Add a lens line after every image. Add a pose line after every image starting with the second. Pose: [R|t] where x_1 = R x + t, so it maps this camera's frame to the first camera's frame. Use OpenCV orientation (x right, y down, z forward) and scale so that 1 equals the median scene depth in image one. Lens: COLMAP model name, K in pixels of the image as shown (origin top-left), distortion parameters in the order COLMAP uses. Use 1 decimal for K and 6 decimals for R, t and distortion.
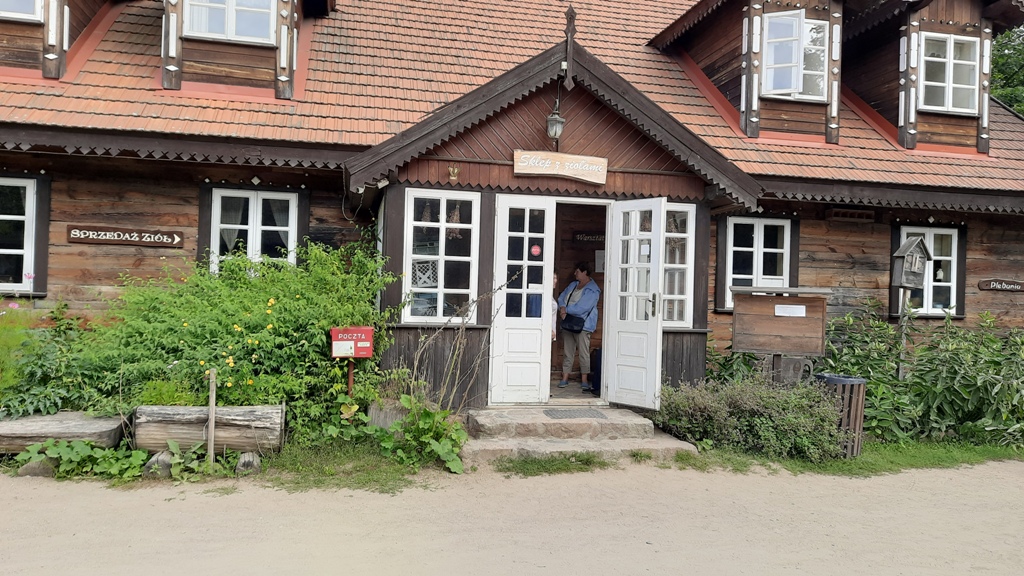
lens RADIAL K [[754.7, 0, 506.1], [0, 754.7, 288.9], [0, 0, 1]] dist [0.076682, -0.067499]
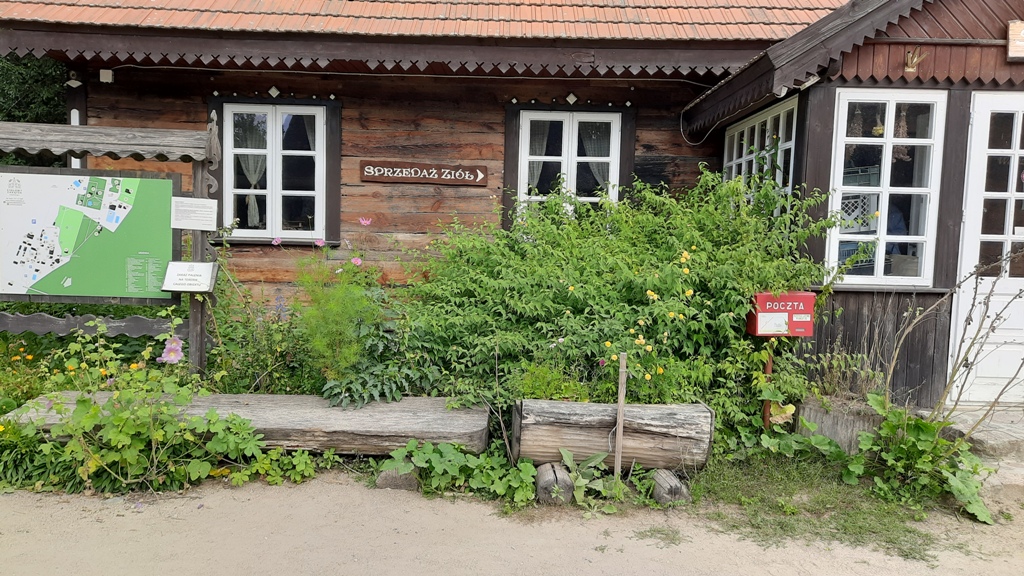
lens RADIAL K [[754.7, 0, 506.1], [0, 754.7, 288.9], [0, 0, 1]] dist [0.076682, -0.067499]
pose [[0.978205, 0.011491, -0.207324, -0.272515], [0.003847, 0.997293, 0.073429, -0.003859], [0.207607, -0.072627, 0.975513, 0.240447]]
